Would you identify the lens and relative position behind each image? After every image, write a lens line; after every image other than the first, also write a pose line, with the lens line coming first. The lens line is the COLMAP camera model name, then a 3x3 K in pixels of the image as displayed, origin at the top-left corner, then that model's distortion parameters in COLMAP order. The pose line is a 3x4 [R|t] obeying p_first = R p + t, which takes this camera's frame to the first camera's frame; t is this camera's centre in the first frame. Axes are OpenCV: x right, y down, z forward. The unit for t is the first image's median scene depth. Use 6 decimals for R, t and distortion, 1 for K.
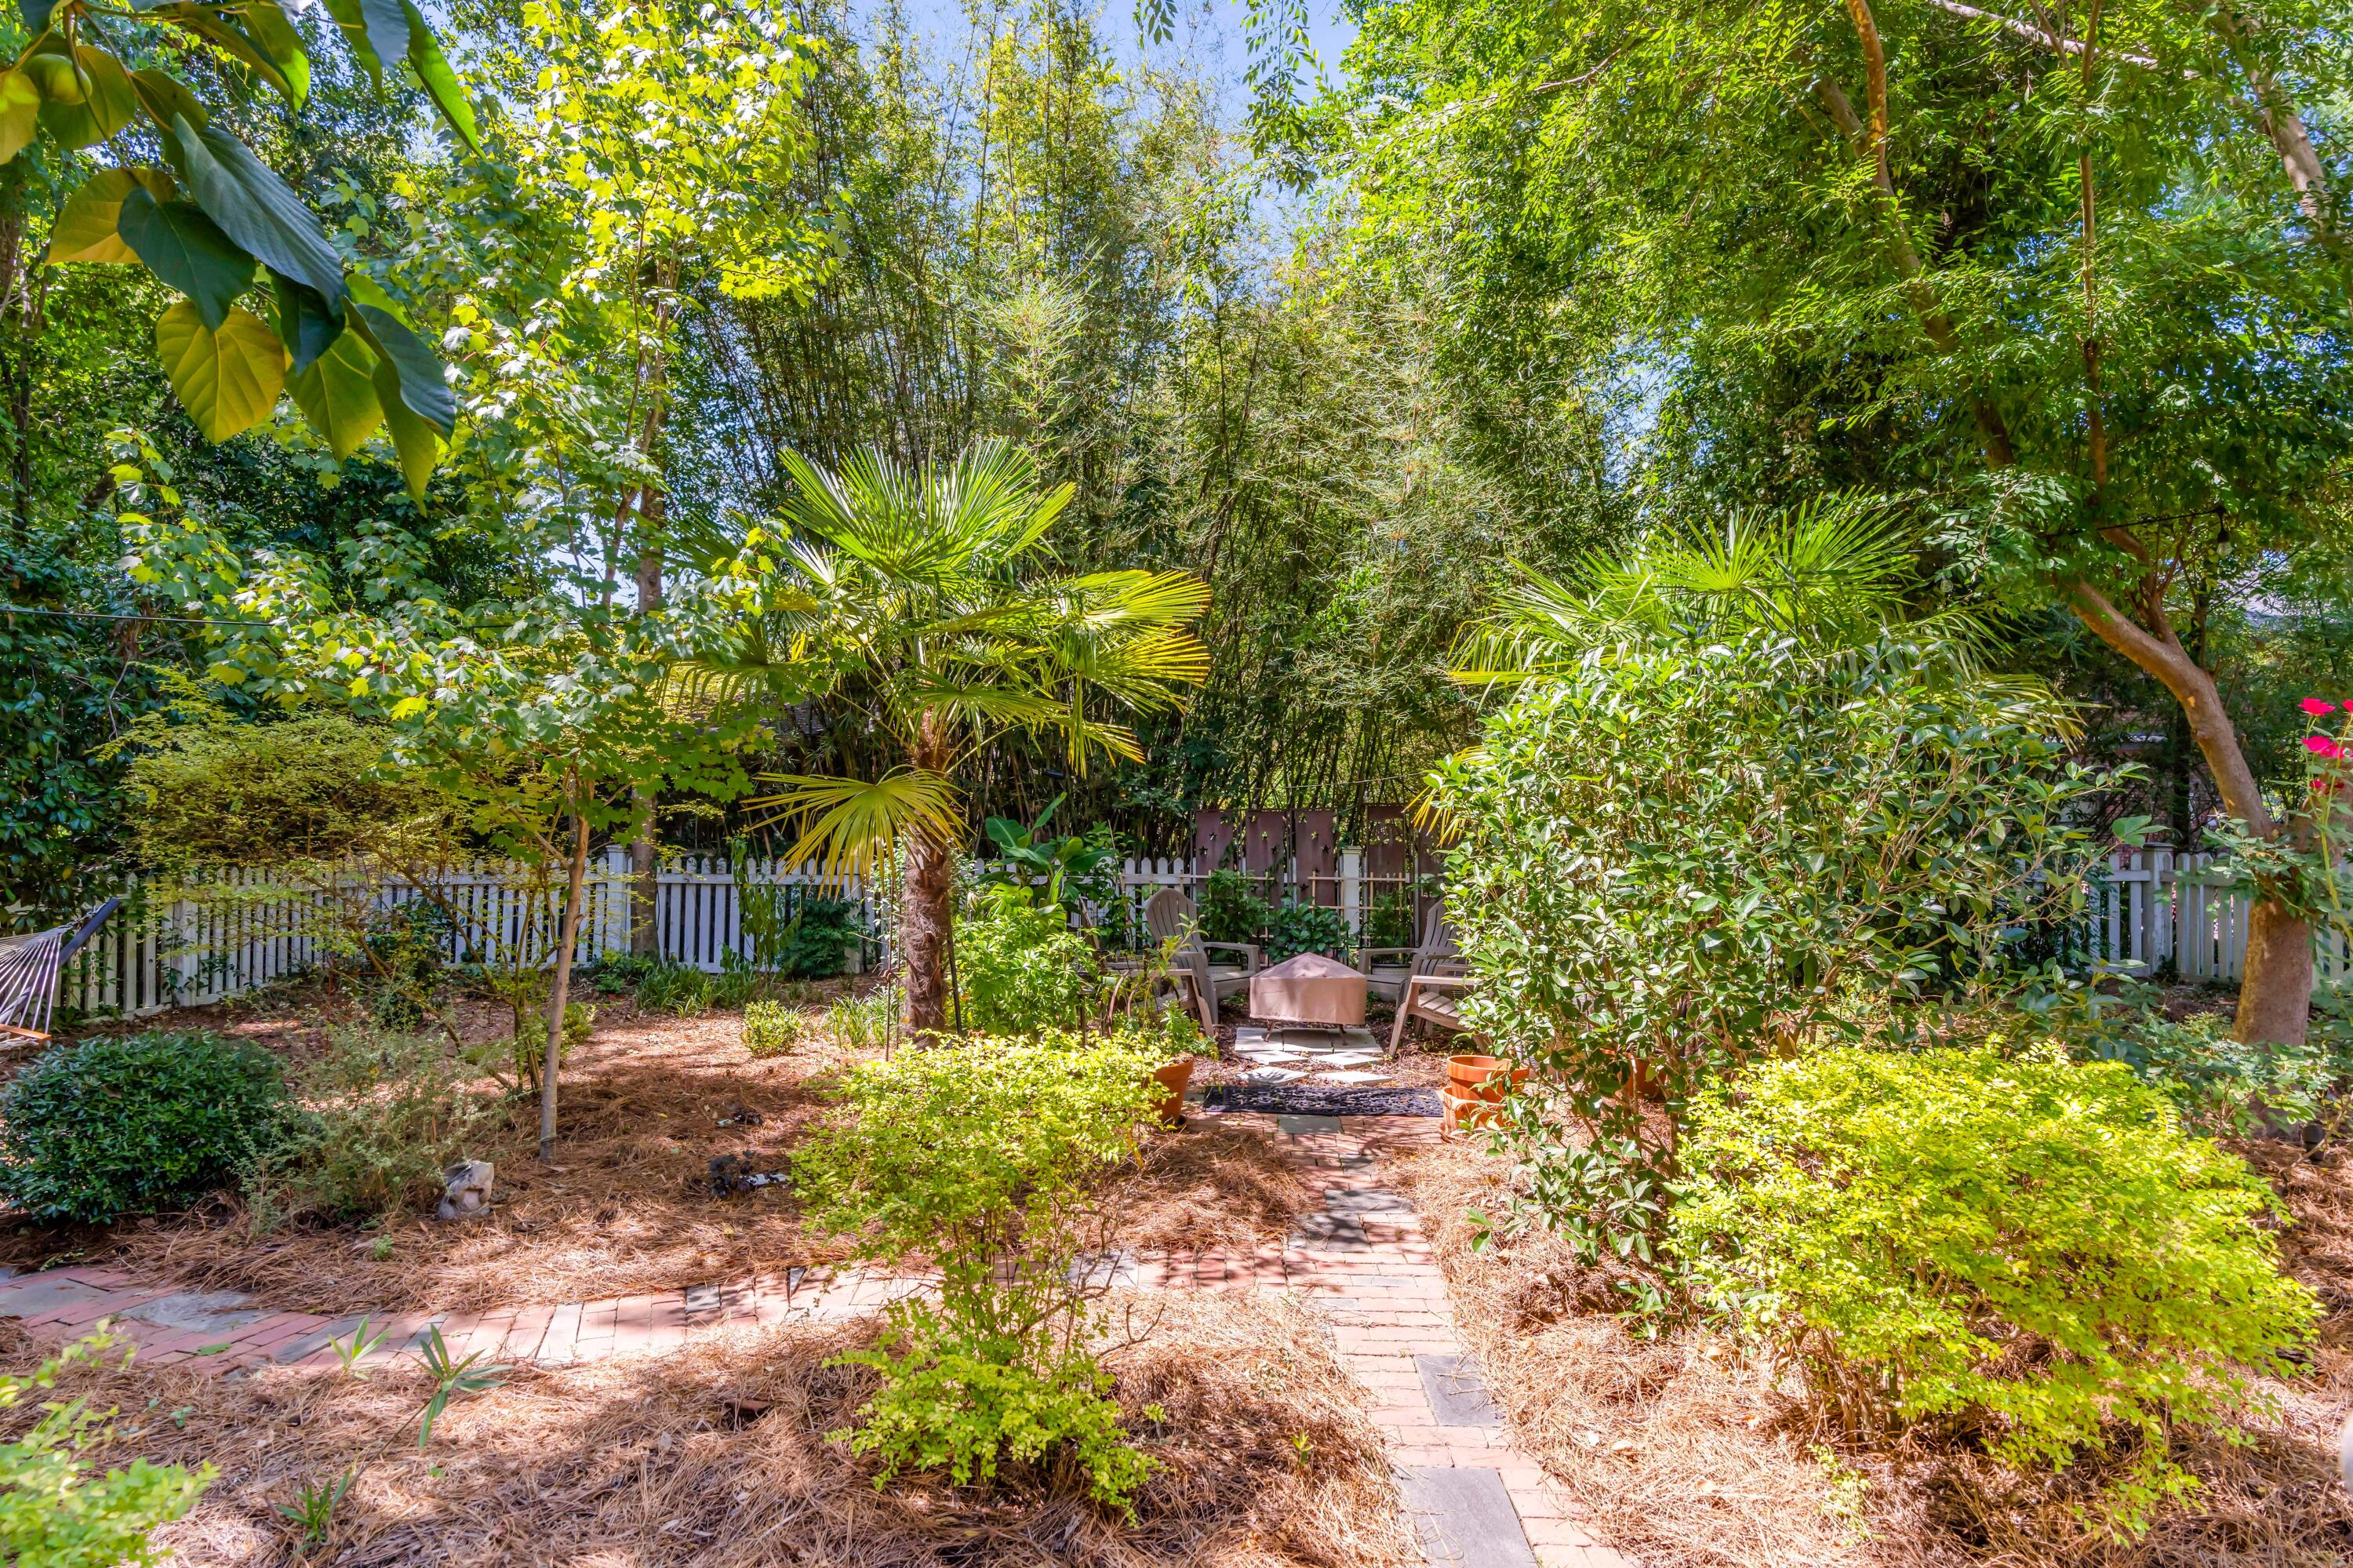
lens RADIAL K [[1092.3, 0, 1176.2], [0, 1092.3, 812.1], [0, 0, 1]] dist [0.000983, 0.000736]
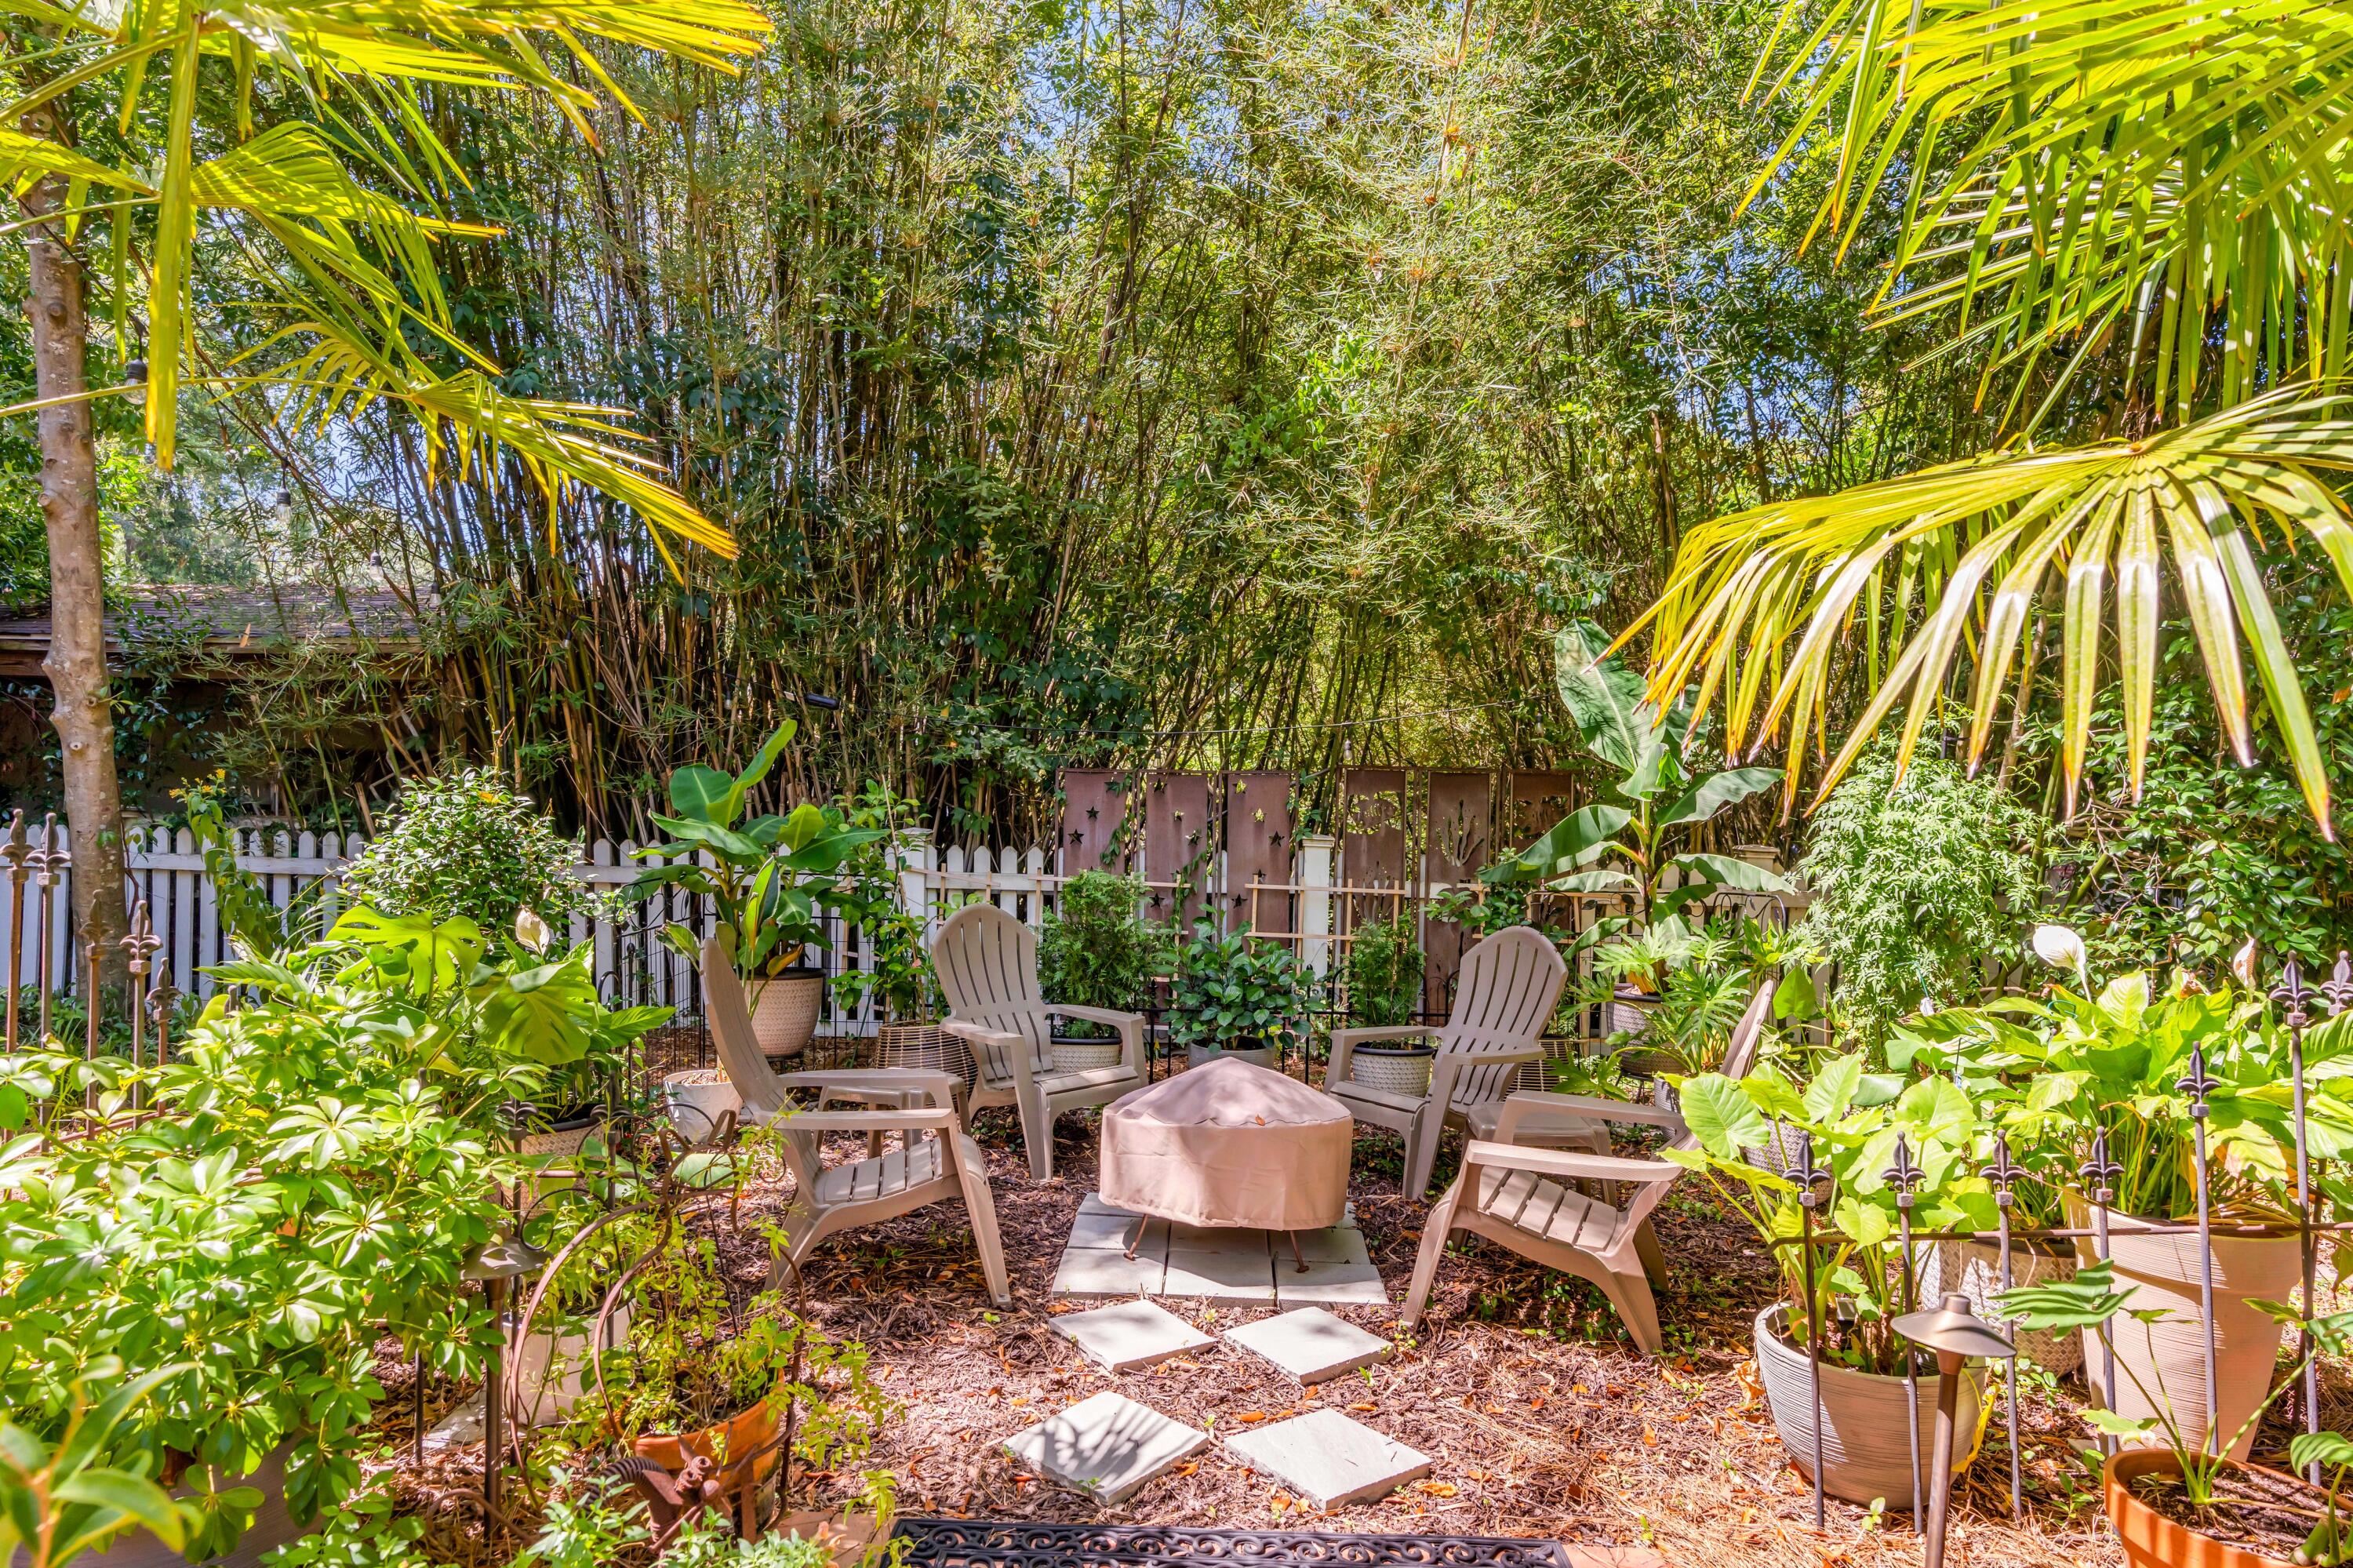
lens RADIAL K [[1092.3, 0, 1176.2], [0, 1092.3, 812.1], [0, 0, 1]] dist [0.000983, 0.000736]
pose [[0.998911, 0.024355, 0.039796, 0.061516], [-0.024557, 0.999688, 0.004585, 0.018931], [-0.039672, -0.005558, 0.999197, 0.427192]]
